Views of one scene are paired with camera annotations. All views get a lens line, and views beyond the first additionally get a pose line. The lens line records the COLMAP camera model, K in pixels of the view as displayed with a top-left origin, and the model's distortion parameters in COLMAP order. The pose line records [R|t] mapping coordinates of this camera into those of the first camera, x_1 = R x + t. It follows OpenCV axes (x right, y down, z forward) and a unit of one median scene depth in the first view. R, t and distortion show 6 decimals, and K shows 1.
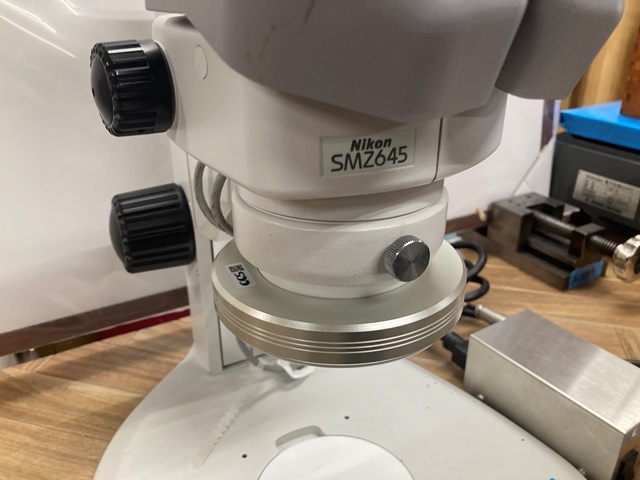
lens RADIAL K [[516.6, 0, 319.9], [0, 516.6, 216.8], [0, 0, 1]] dist [-0.015510, -0.005796]
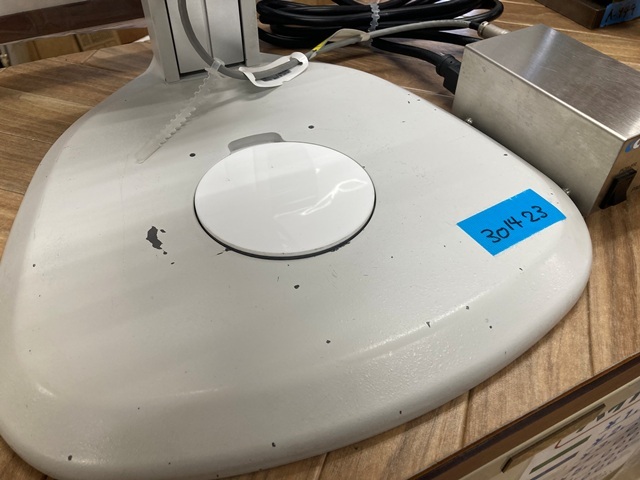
lens RADIAL K [[516.6, 0, 319.9], [0, 516.6, 216.8], [0, 0, 1]] dist [-0.015510, -0.005796]
pose [[0.997642, 0.051362, -0.045525, 0.105231], [-0.031827, 0.933883, 0.356160, 0.195258], [0.060808, -0.353871, 0.933316, 0.100115]]
